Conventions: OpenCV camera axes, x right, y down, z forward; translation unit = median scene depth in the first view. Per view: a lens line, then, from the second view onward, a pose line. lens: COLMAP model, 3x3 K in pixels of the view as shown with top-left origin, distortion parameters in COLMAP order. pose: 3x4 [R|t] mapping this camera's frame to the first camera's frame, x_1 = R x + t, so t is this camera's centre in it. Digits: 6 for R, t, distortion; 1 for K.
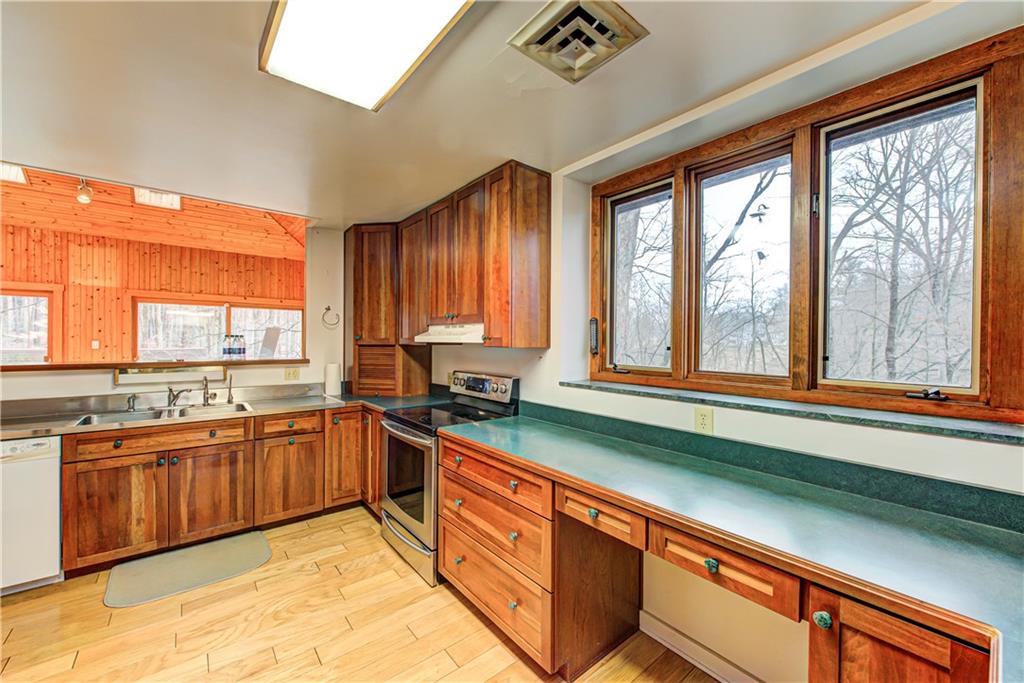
lens RADIAL K [[400.7, 0, 509.0], [0, 400.7, 341.4], [0, 0, 1]] dist [0.002277, 0.000061]
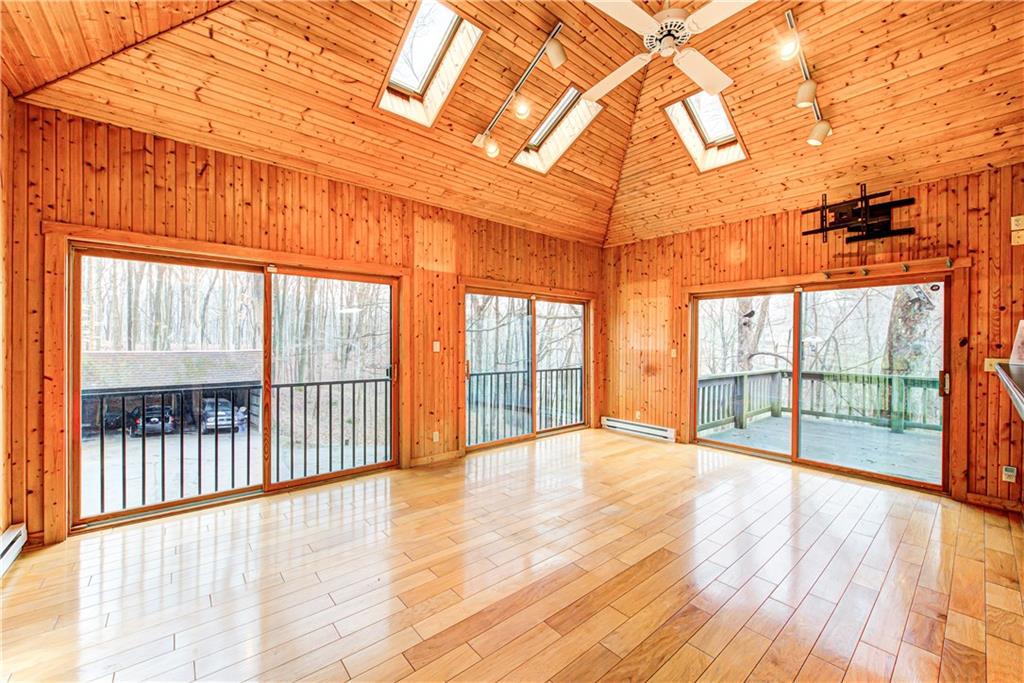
lens RADIAL K [[400.7, 0, 515.5], [0, 400.7, 342.4], [0, 0, 1]] dist [0.002277, 0.000061]
pose [[0.999453, -0.003392, 0.032897, -0.894828], [0.003578, 0.999978, -0.005595, 0.004629], [-0.032877, 0.005710, 0.999443, 0.220839]]
